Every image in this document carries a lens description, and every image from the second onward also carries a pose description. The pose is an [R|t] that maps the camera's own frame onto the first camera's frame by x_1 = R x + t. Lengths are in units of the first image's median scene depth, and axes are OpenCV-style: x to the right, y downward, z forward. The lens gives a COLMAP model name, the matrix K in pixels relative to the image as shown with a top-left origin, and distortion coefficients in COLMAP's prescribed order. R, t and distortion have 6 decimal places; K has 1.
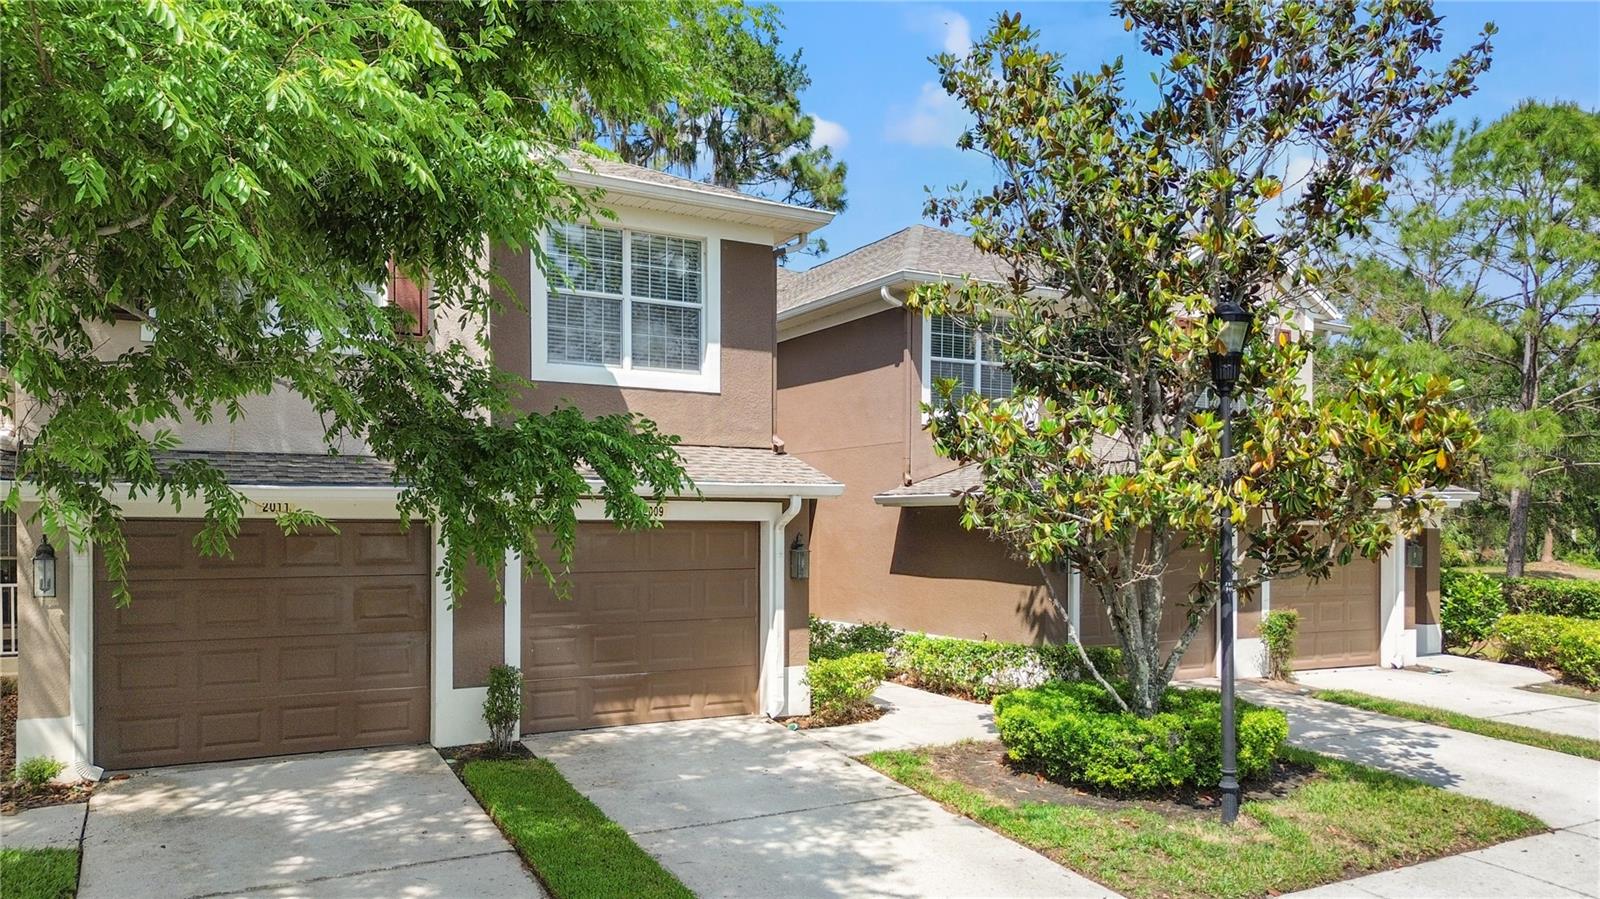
lens RADIAL K [[1146.1, 0, 797.0], [0, 1146.1, 536.3], [0, 0, 1]] dist [0.078797, -0.077970]
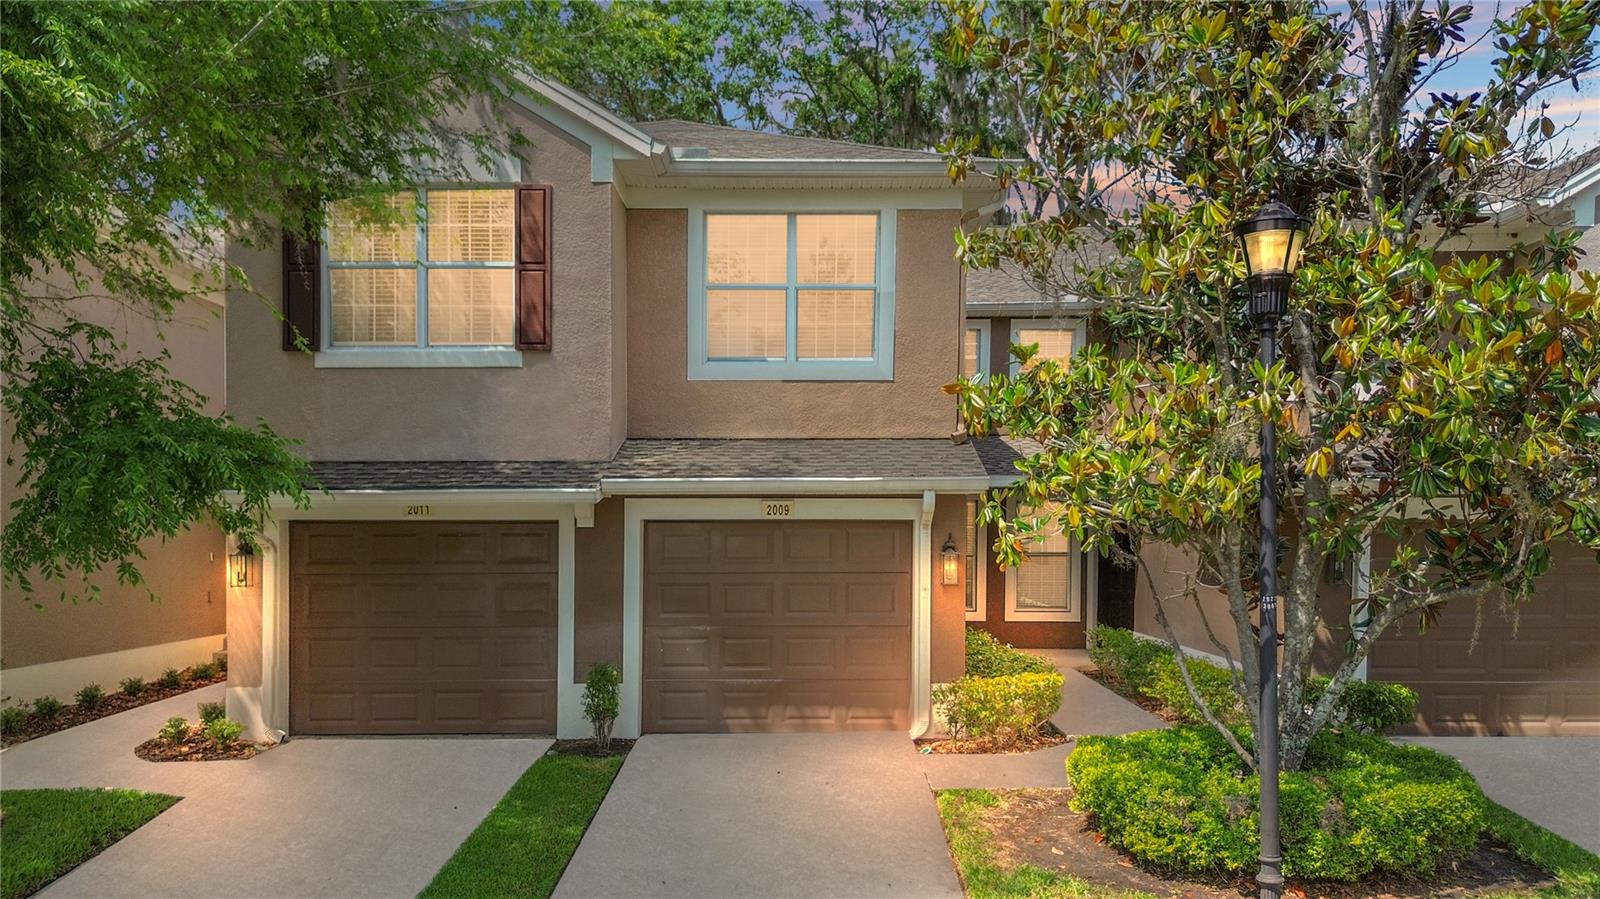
lens RADIAL K [[1148.4, 0, 816.9], [0, 1148.4, 596.5], [0, 0, 1]] dist [0.032891, 0.000286]
pose [[0.875587, 0.024253, -0.482451, 0.401428], [-0.001348, 0.998858, 0.047768, 0.004374], [0.483058, -0.041175, 0.874620, 0.205577]]
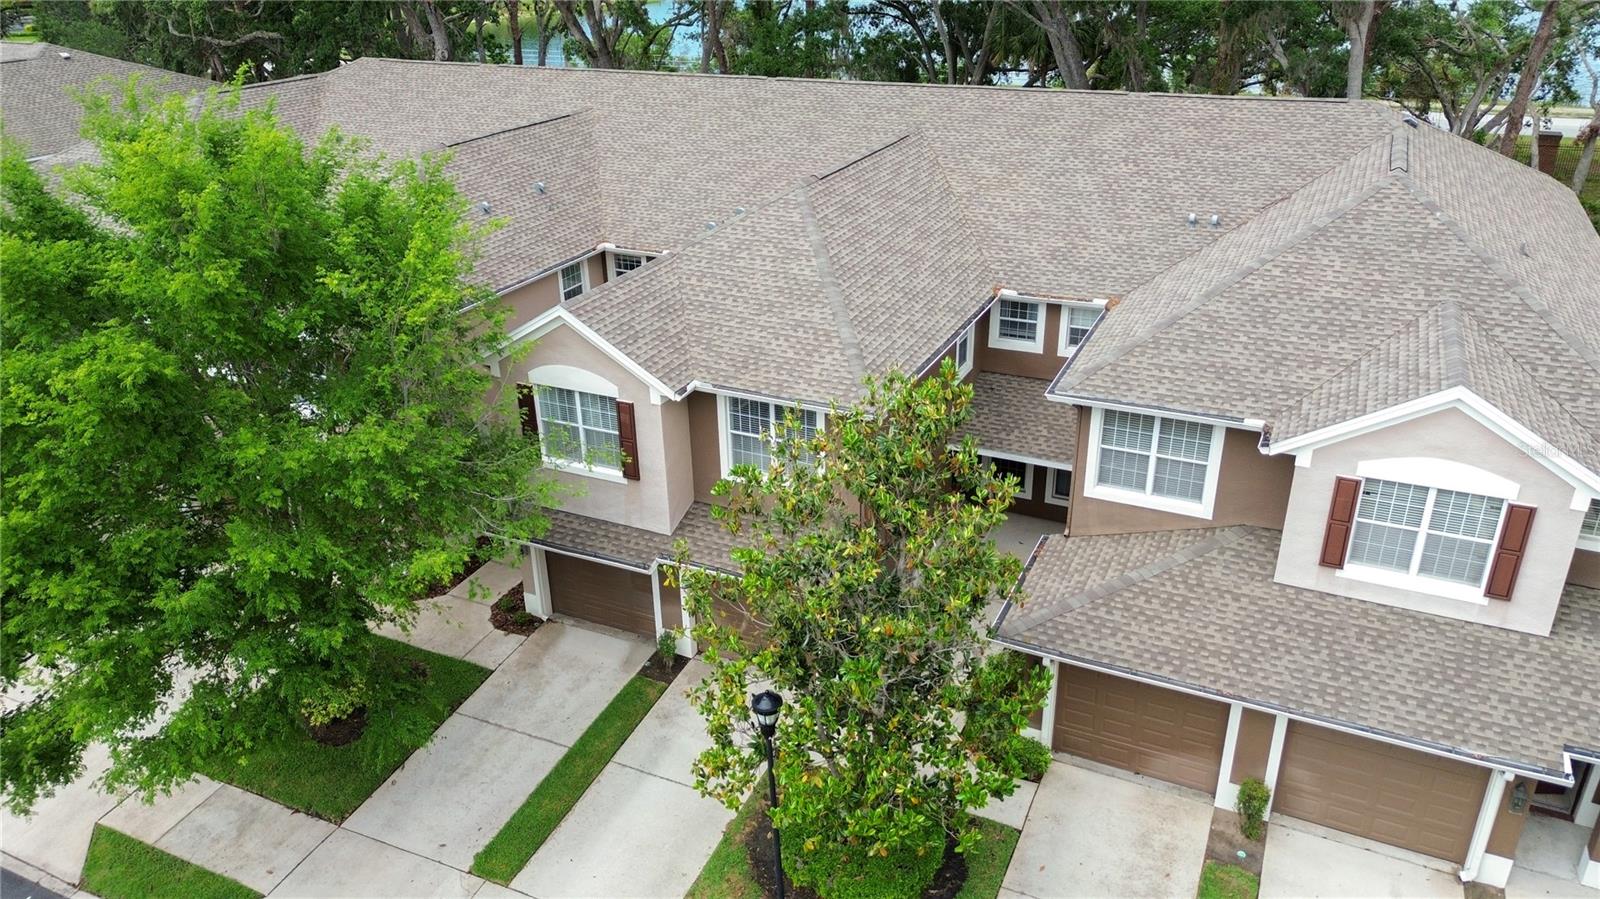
lens RADIAL K [[1139.6, 0, 800.0], [0, 1139.6, 449.5], [0, 0, 1]] dist [0.077086, -0.069295]
pose [[0.583698, 0.339688, -0.737501, 1.304212], [0.019919, 0.902022, 0.431231, -1.079503], [0.811726, -0.266399, 0.519742, 0.214709]]
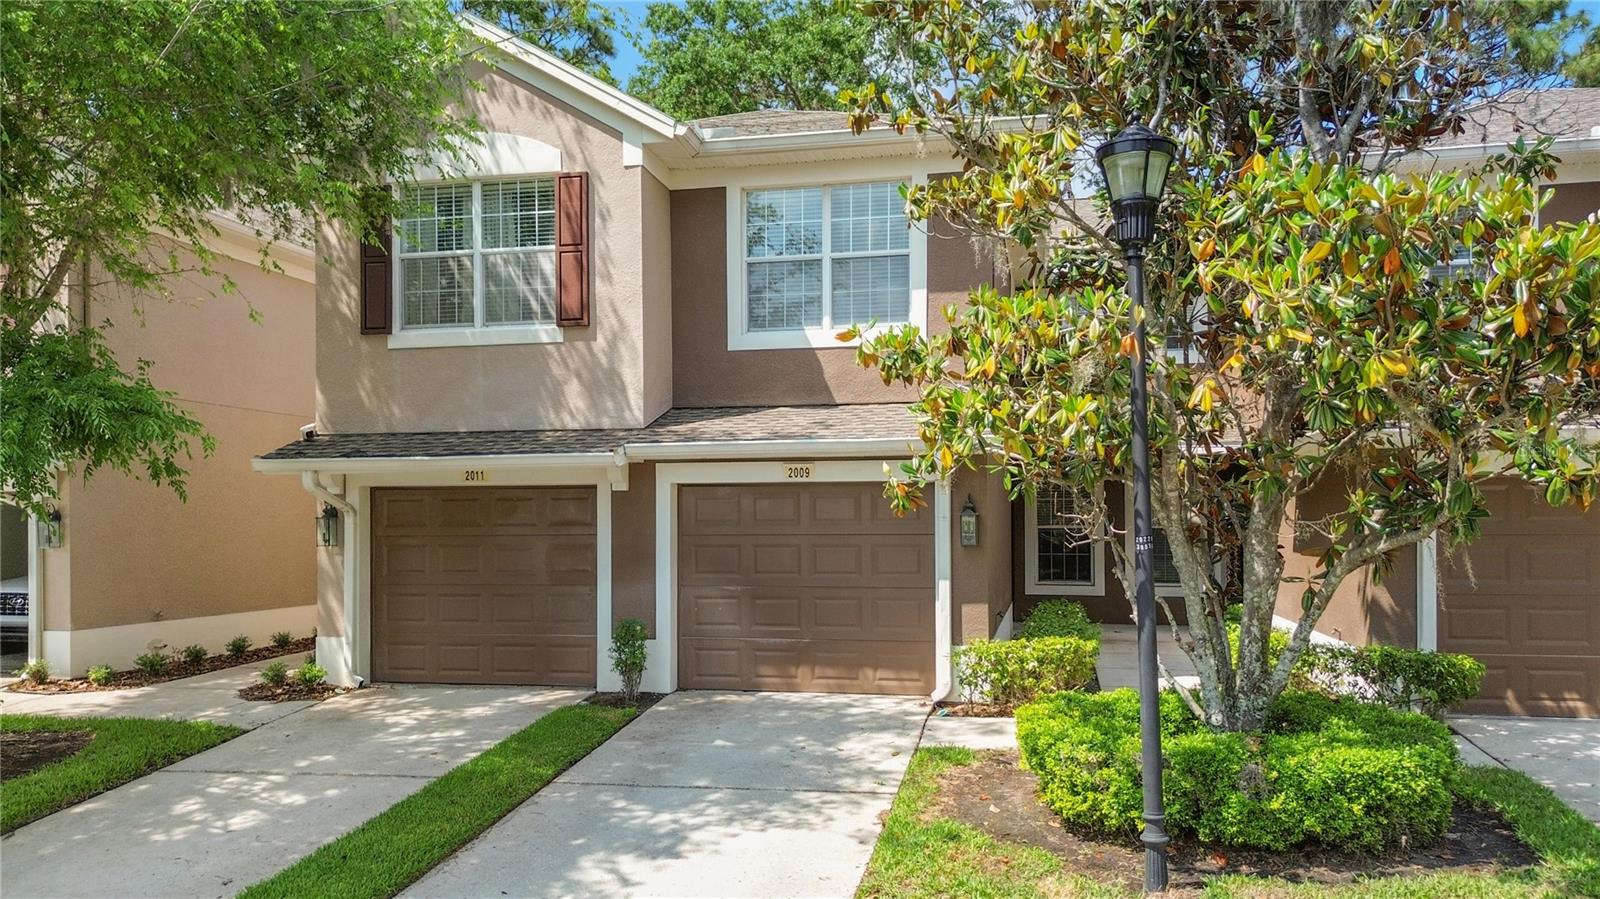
lens RADIAL K [[1133.3, 0, 804.7], [0, 1133.3, 543.9], [0, 0, 1]] dist [0.036159, -0.000934]
pose [[0.760174, 0.008175, -0.649668, 0.555790], [0.001572, 0.999895, 0.014421, 0.027573], [0.649718, -0.011984, 0.760081, 0.308021]]
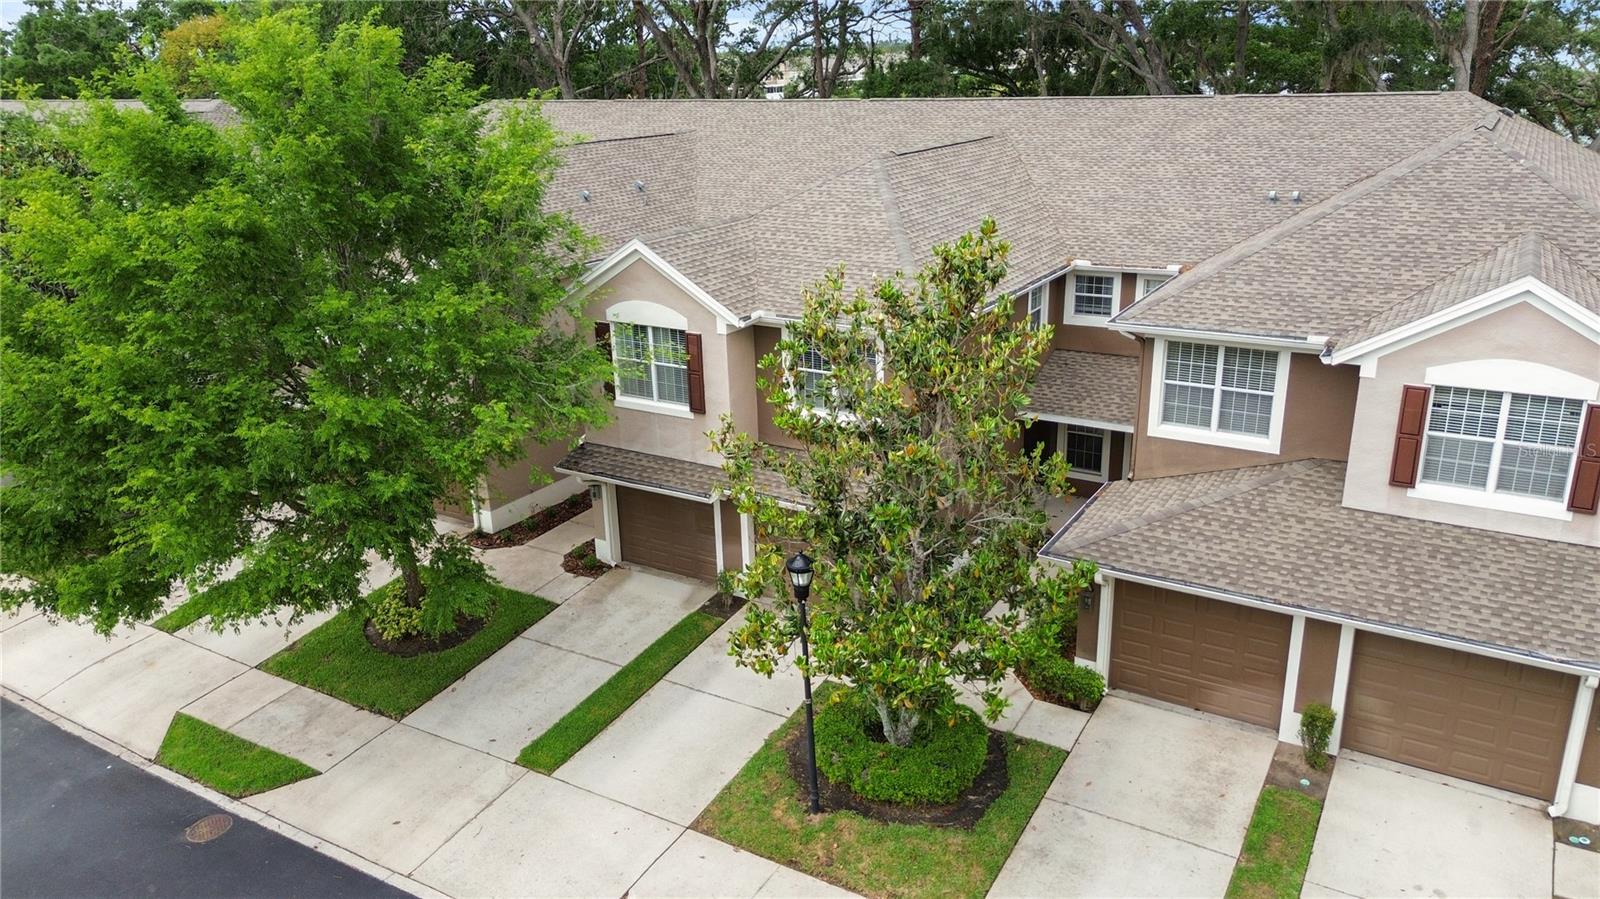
lens RADIAL K [[1139.6, 0, 800.0], [0, 1139.6, 449.5], [0, 0, 1]] dist [0.077086, -0.069295]
pose [[0.492913, 0.273255, -0.826056, 1.485549], [0.027786, 0.943976, 0.328842, -0.783467], [0.869635, -0.185043, 0.457706, 0.206619]]
